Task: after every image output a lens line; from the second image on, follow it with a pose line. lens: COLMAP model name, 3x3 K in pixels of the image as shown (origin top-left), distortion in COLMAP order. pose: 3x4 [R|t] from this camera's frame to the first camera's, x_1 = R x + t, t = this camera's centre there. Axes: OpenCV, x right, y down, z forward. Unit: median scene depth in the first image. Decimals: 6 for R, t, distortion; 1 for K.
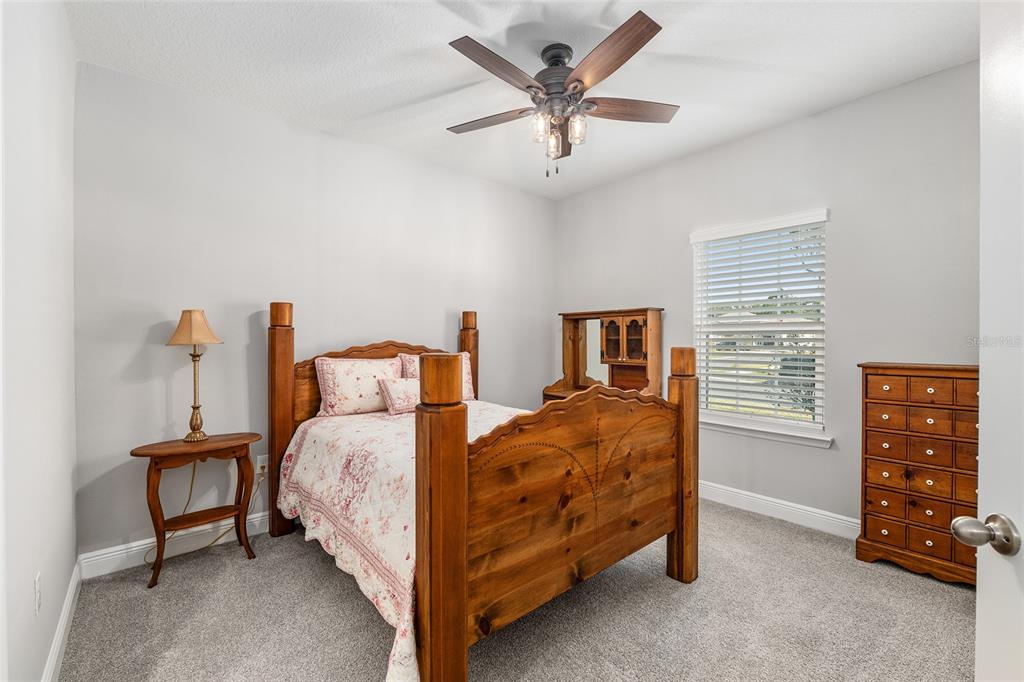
lens RADIAL K [[437.0, 0, 512.9], [0, 437.0, 341.9], [0, 0, 1]] dist [-0.000572, 0.000103]
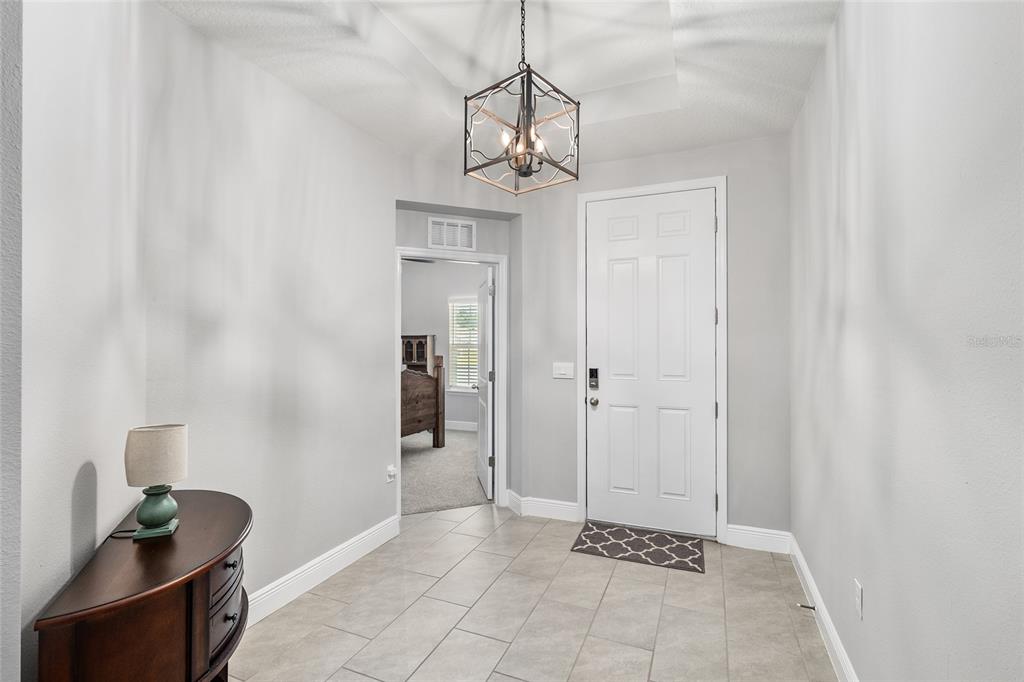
lens RADIAL K [[473.6, 0, 511.5], [0, 473.6, 339.7], [0, 0, 1]] dist [0.001988, -0.000982]
pose [[0.898093, 0.004890, 0.439779, -0.317441], [0.001947, 0.999884, -0.015094, -0.026995], [-0.439802, 0.014412, 0.897979, -1.191006]]
